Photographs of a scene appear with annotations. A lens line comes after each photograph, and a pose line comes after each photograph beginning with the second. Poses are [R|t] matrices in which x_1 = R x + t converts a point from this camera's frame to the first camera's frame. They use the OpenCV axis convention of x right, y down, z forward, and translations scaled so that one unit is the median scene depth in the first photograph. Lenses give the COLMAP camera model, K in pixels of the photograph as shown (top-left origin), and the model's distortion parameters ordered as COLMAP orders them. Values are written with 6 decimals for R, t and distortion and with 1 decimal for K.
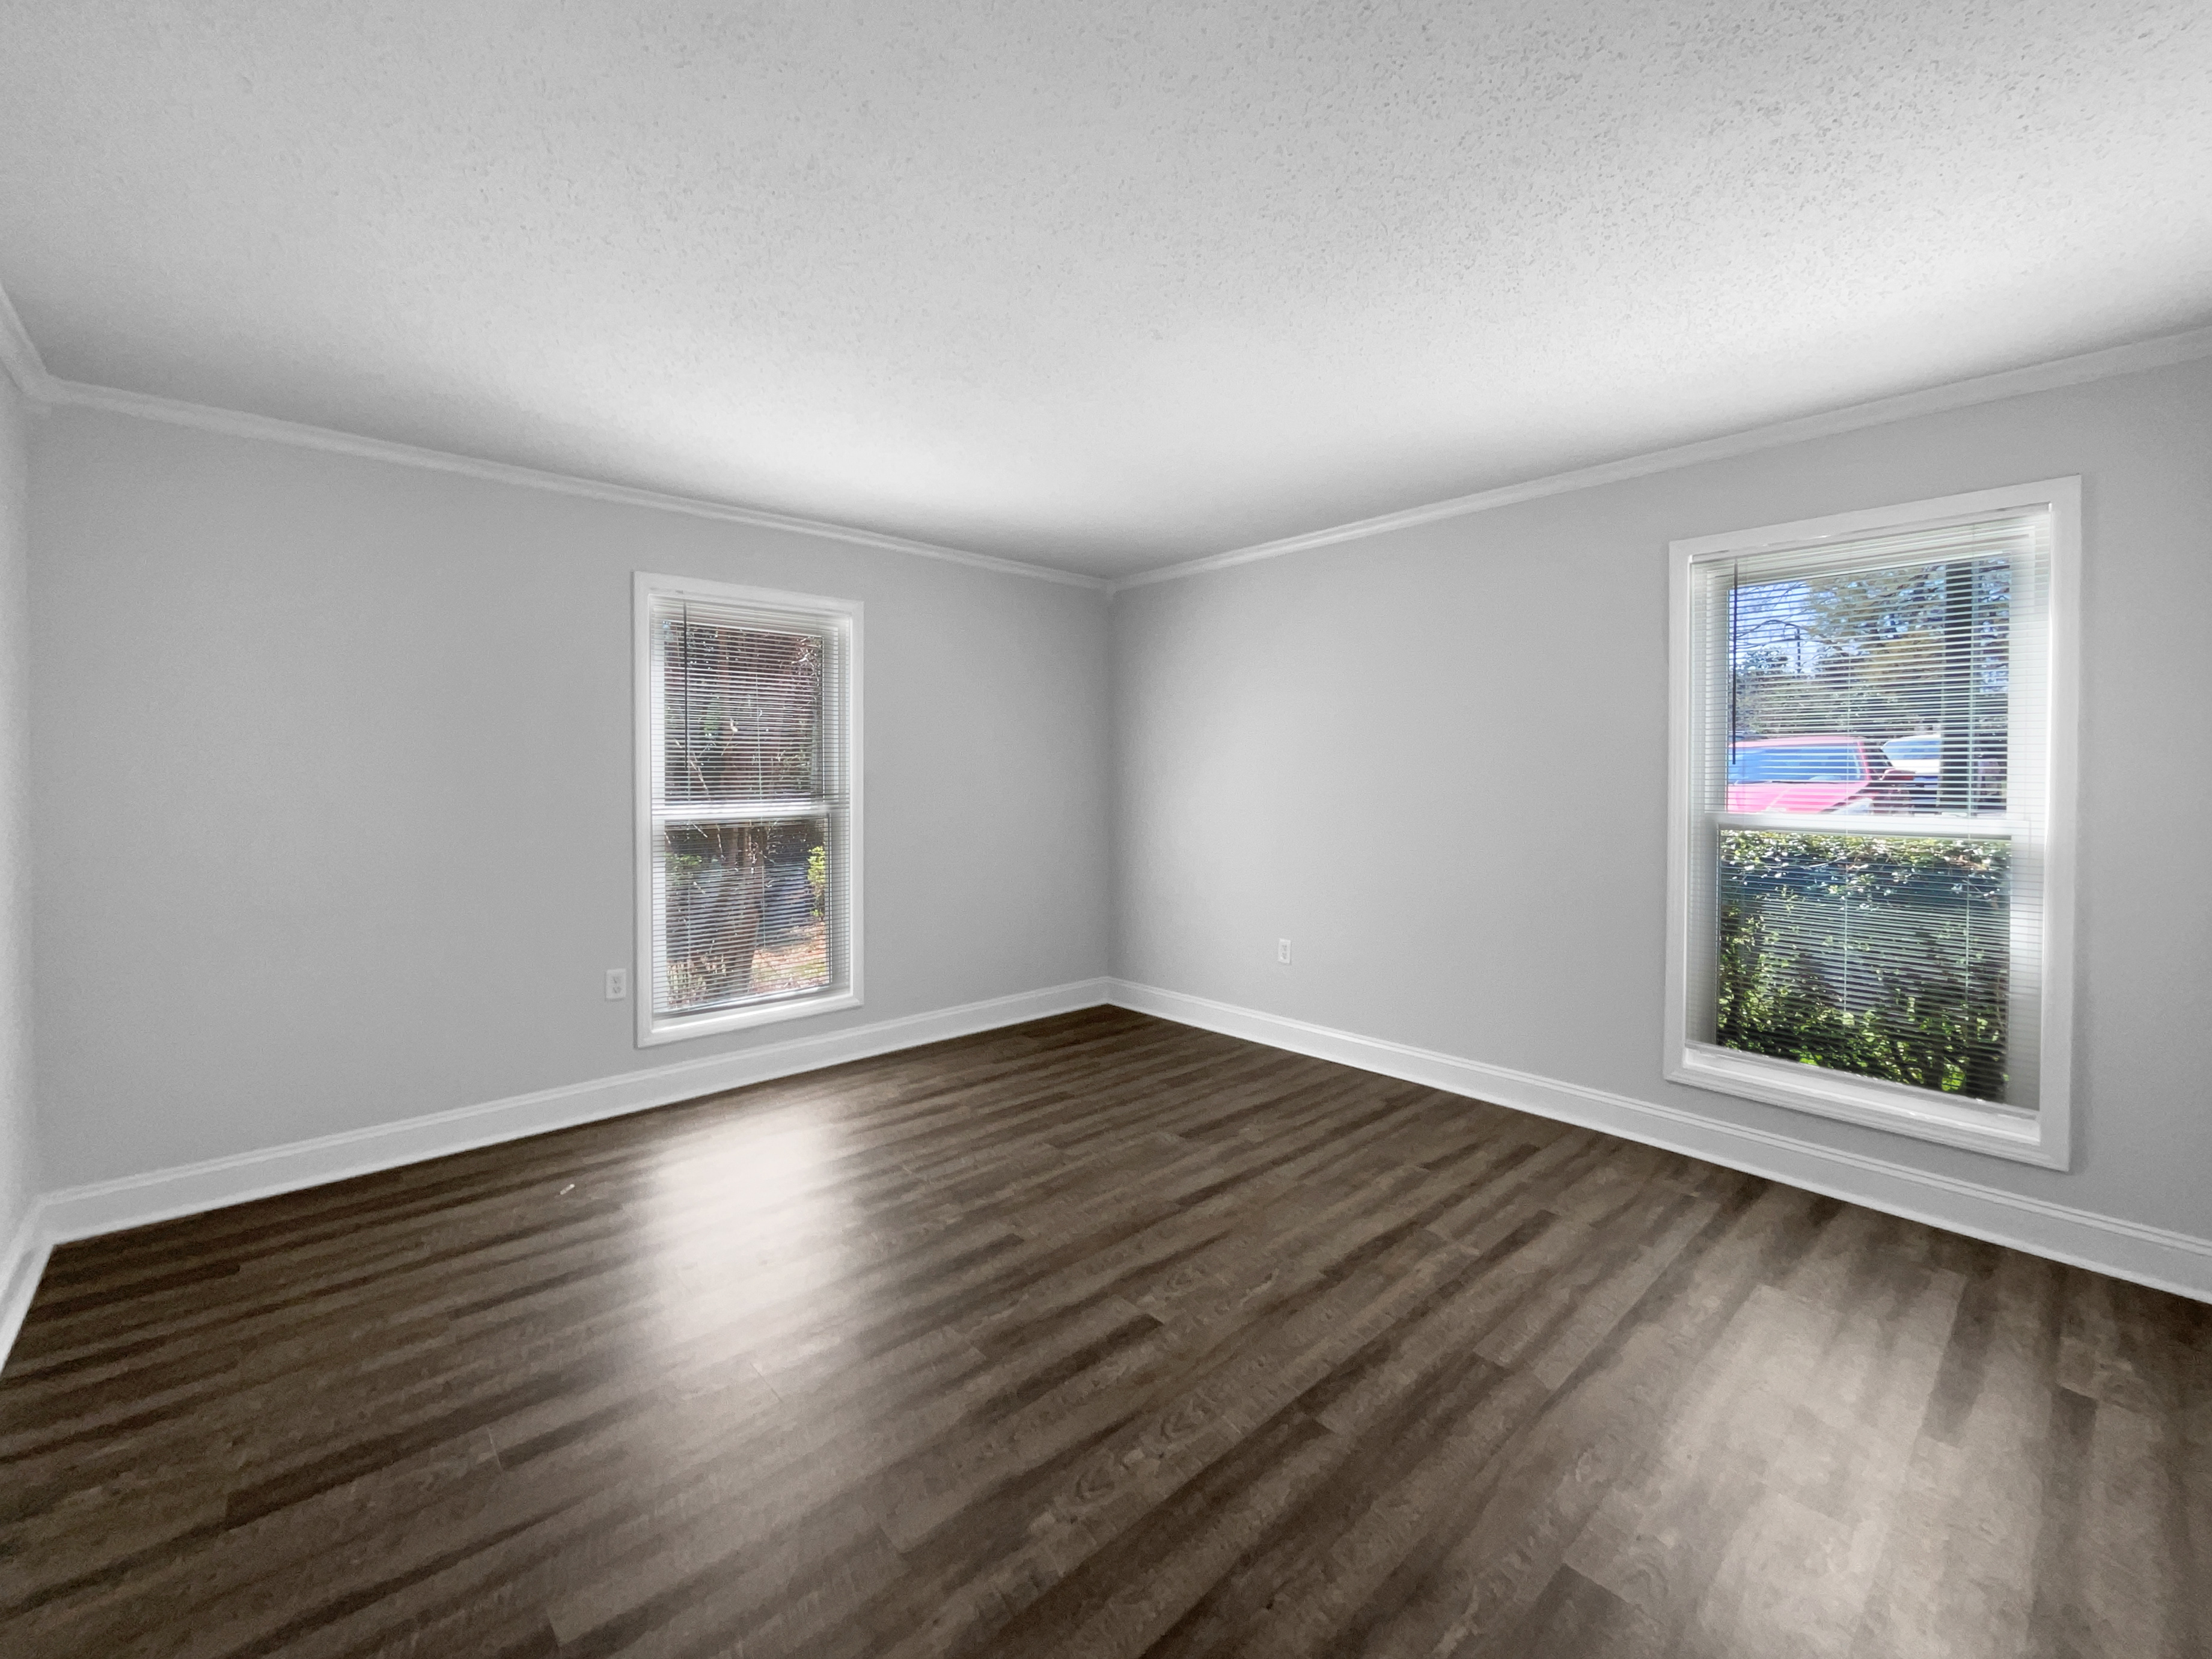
lens RADIAL K [[900.2, 0, 1126.5], [0, 900.2, 789.4], [0, 0, 1]] dist [0.000078, 0.000215]
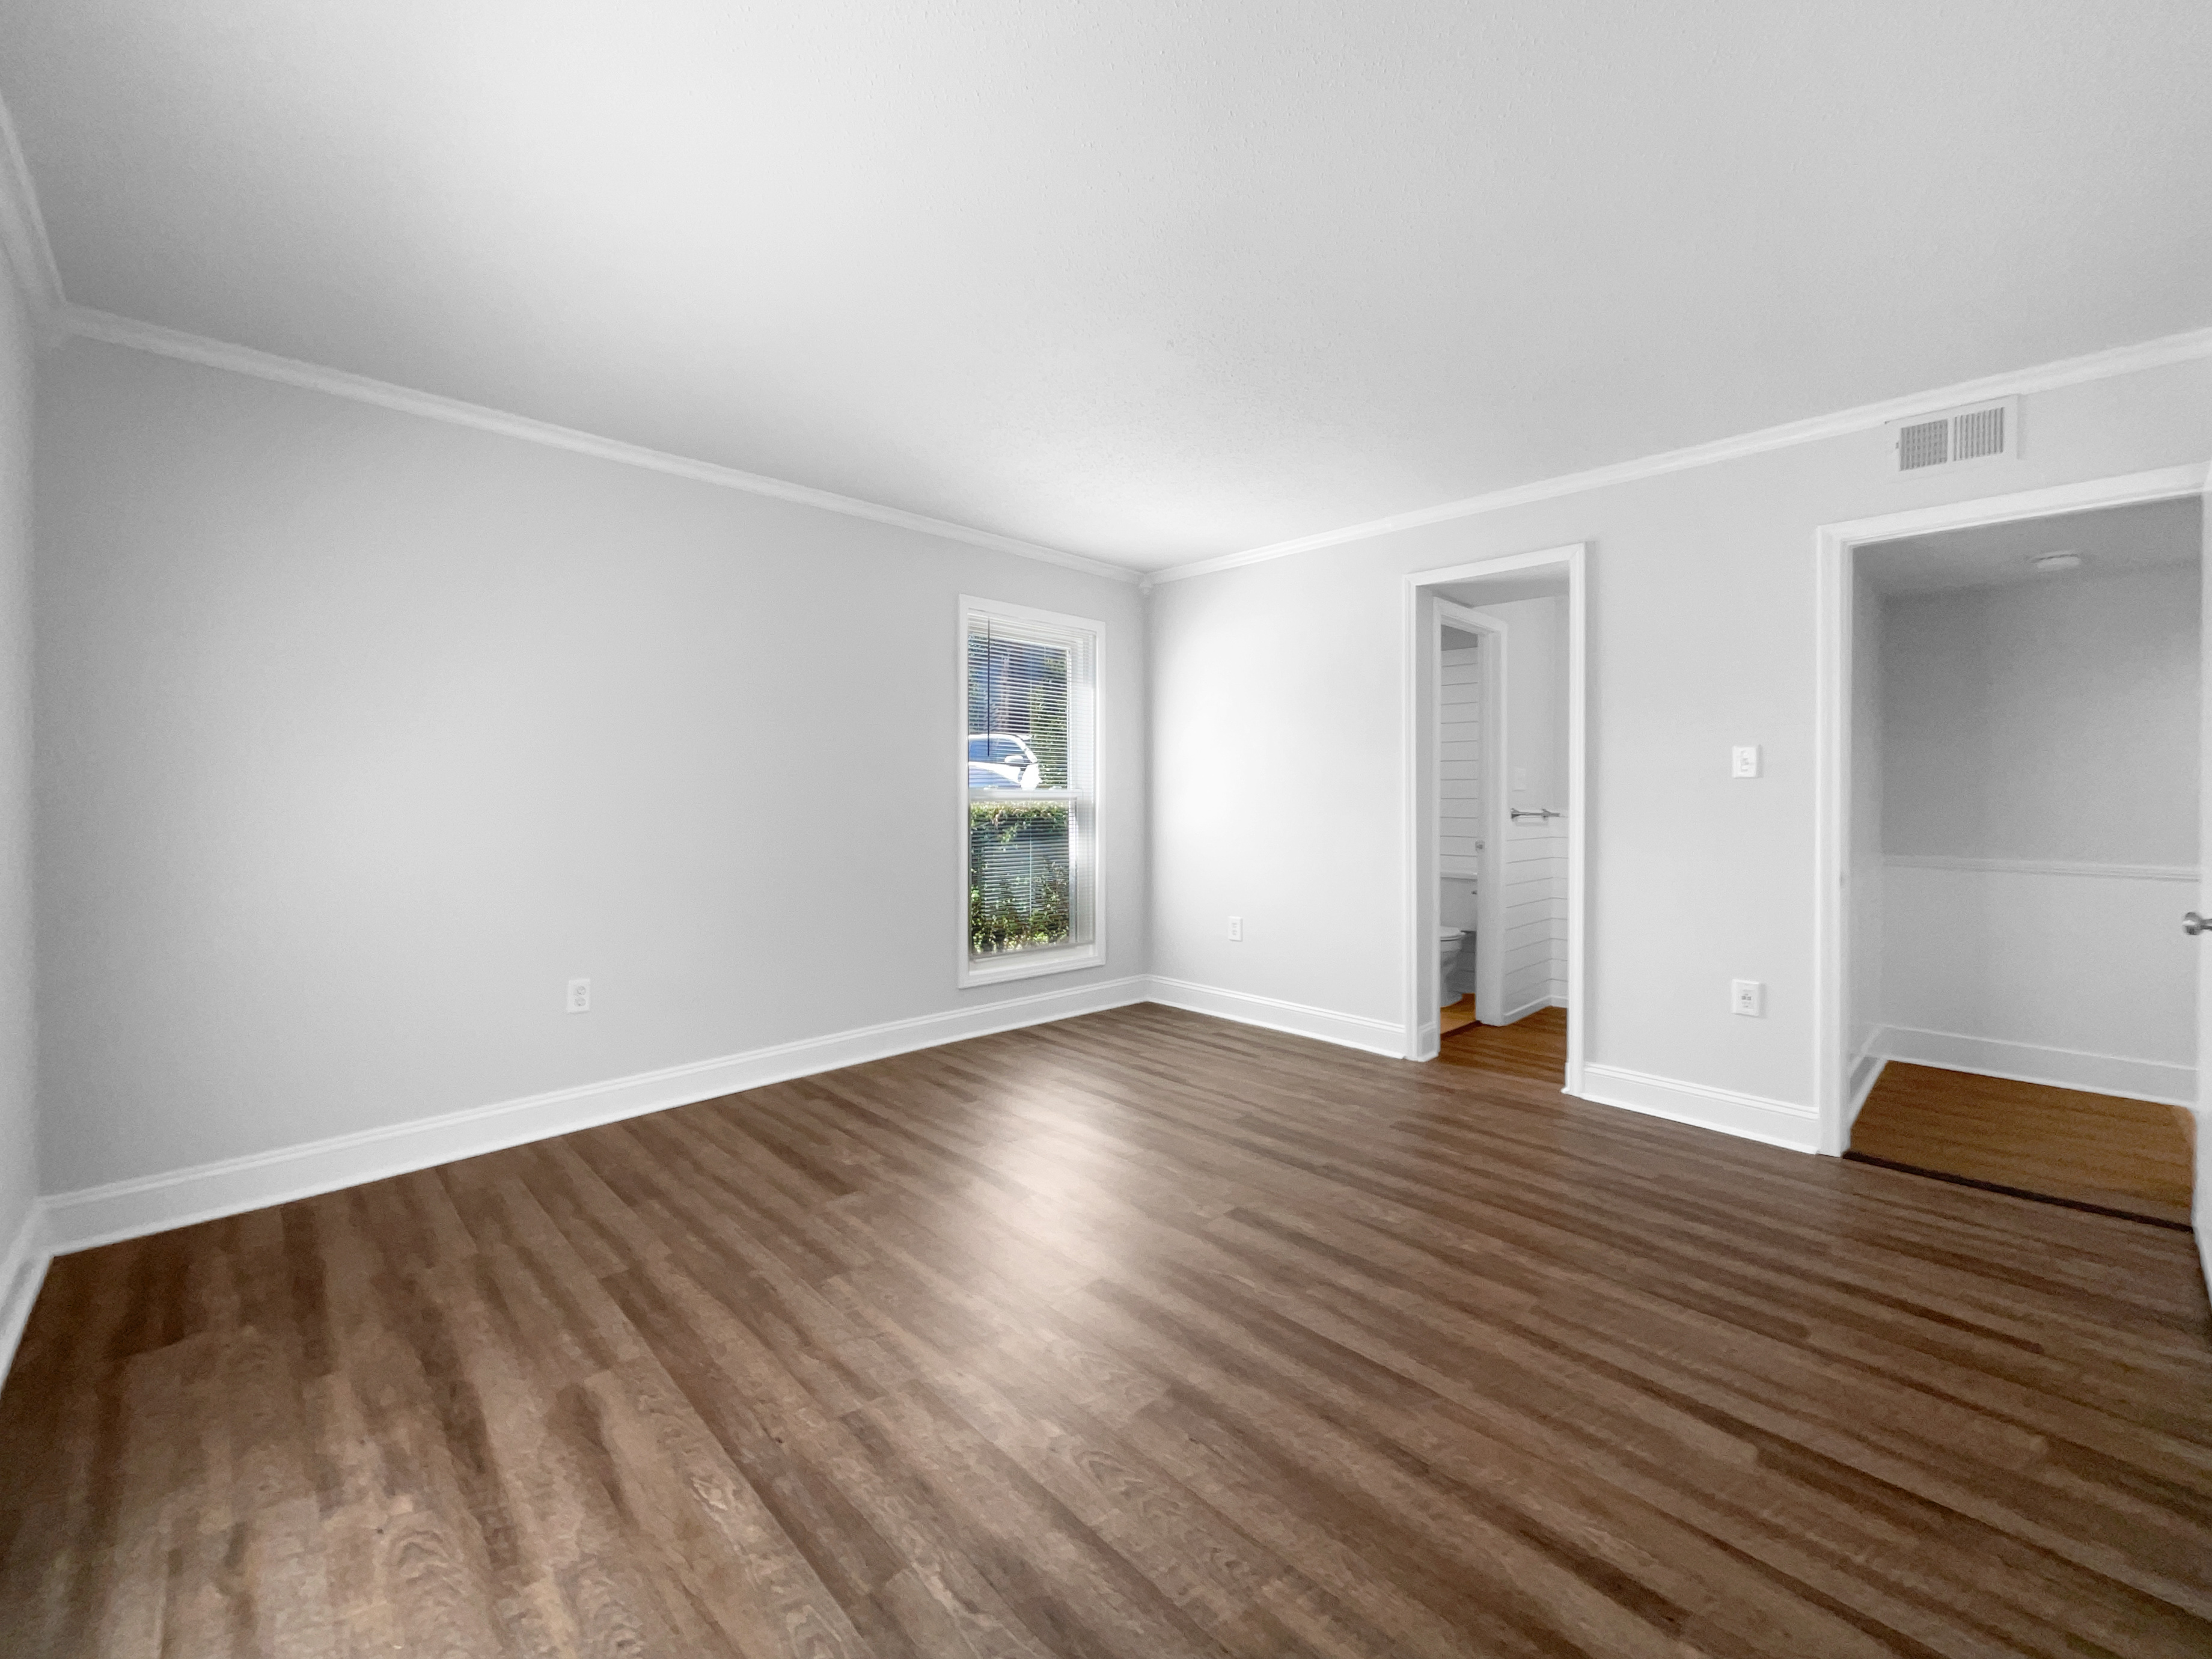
lens RADIAL K [[900.2, 0, 1126.5], [0, 900.2, 789.4], [0, 0, 1]] dist [0.000078, 0.000215]
pose [[-0.015548, 0.001848, 0.999877, -0.691276], [0.019362, 0.999811, -0.001546, 0.028952], [-0.999692, 0.019335, -0.015581, 0.701742]]
